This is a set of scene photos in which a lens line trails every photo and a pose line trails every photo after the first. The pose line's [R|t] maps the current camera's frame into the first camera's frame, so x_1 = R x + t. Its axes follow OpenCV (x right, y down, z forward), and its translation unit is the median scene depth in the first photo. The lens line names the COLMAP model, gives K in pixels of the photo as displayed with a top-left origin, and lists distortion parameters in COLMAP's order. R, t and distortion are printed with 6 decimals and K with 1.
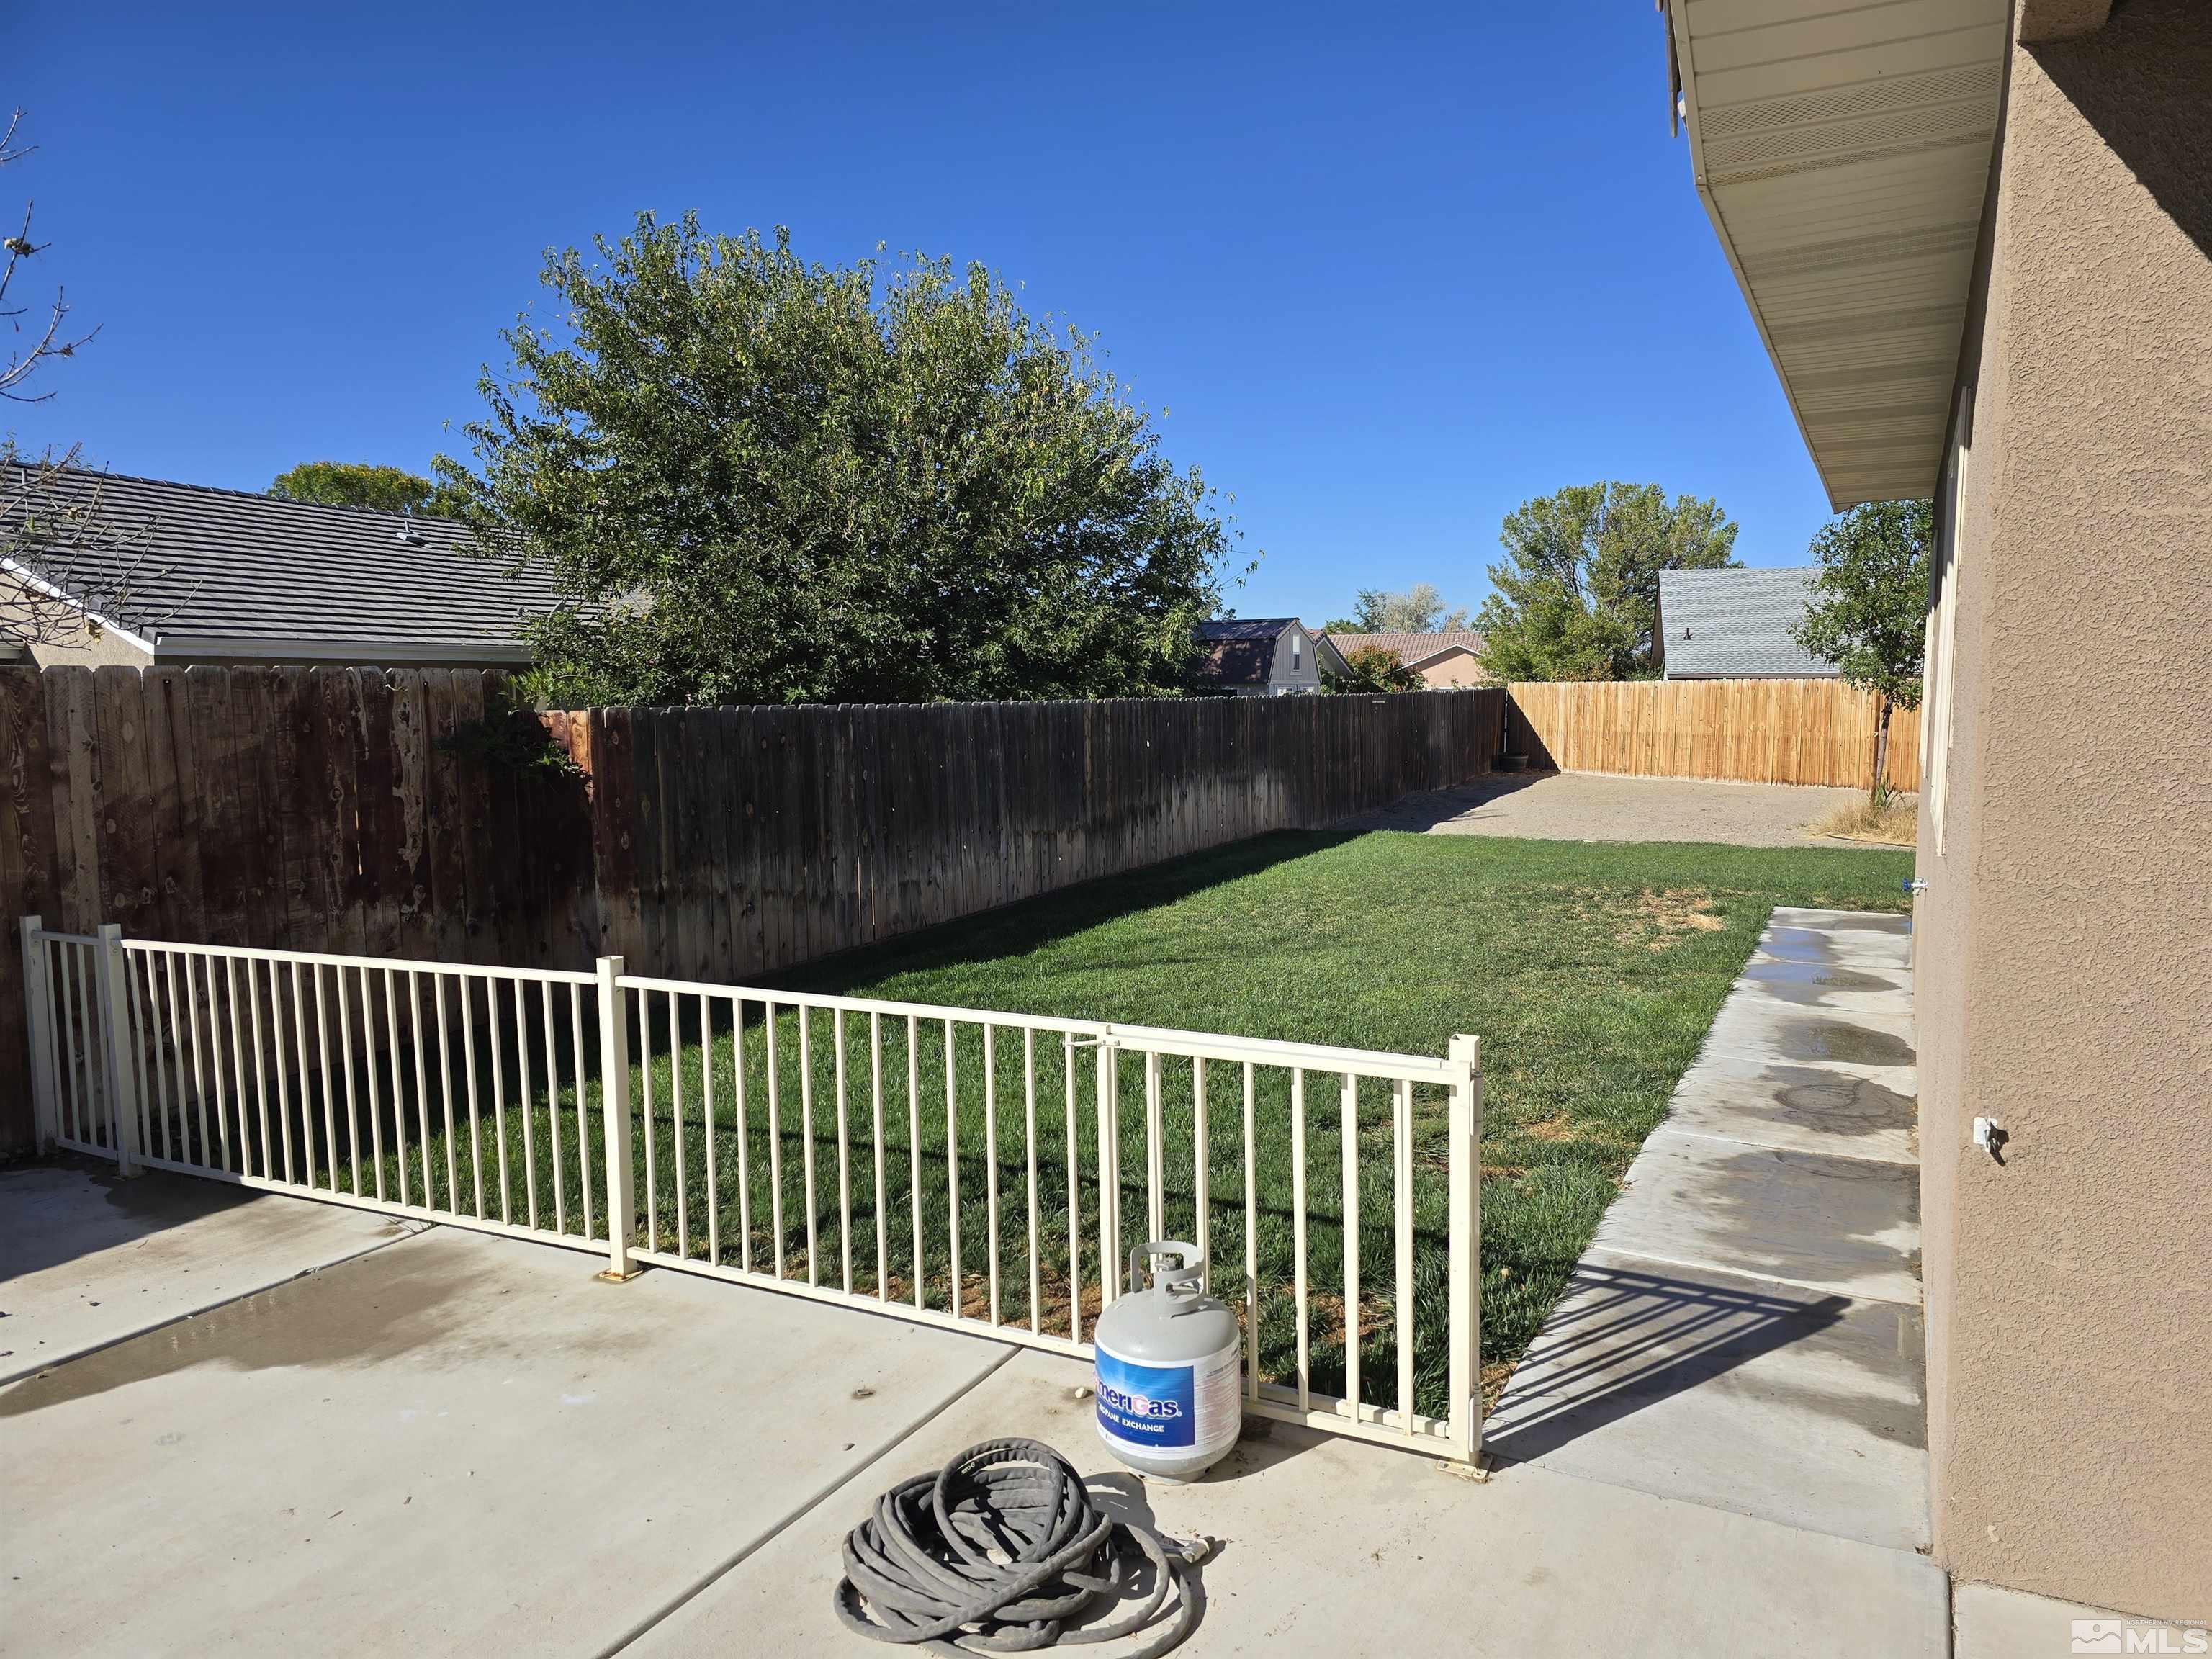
lens RADIAL K [[1486.9, 0, 1135.2], [0, 1486.9, 838.4], [0, 0, 1]] dist [0.043131, -0.004884]
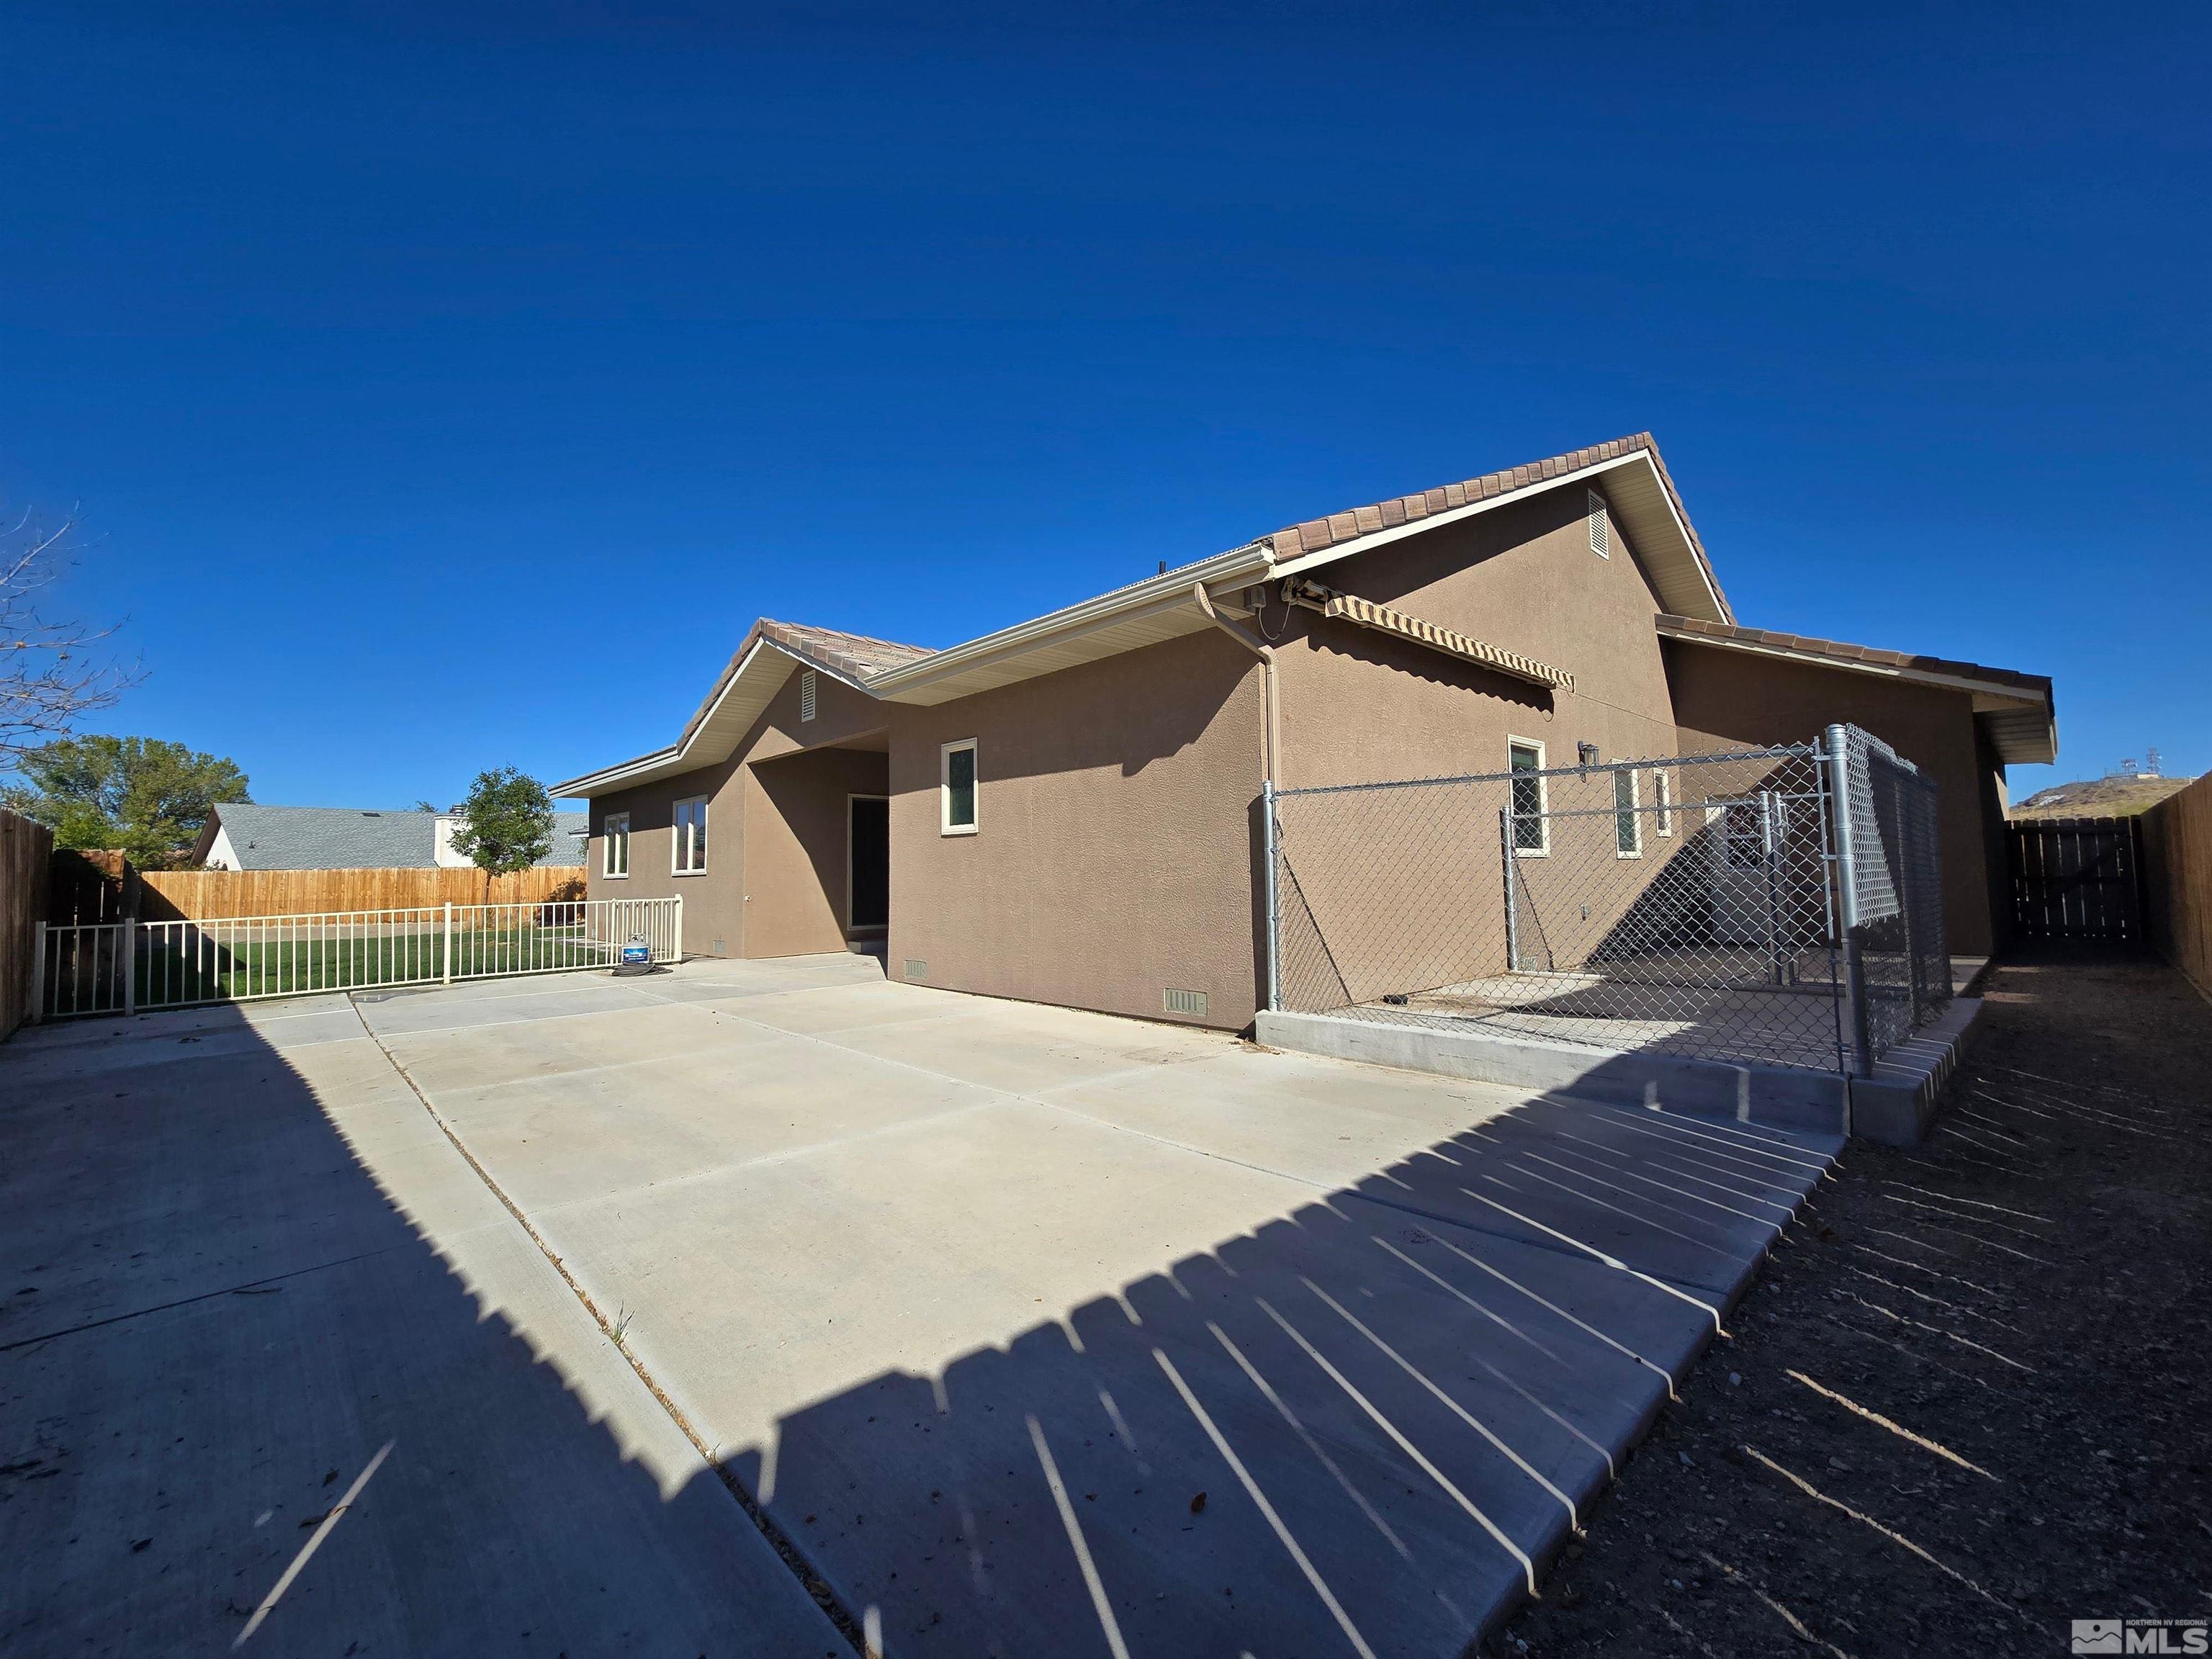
lens RADIAL K [[903.2, 0, 1099.6], [0, 903.2, 816.8], [0, 0, 1]] dist [0.009614, -0.008384]
pose [[0.346758, 0.059065, 0.936093, -0.234519], [0.110068, 0.988557, -0.103148, 0.034040], [-0.931474, 0.138801, 0.336289, -0.171012]]
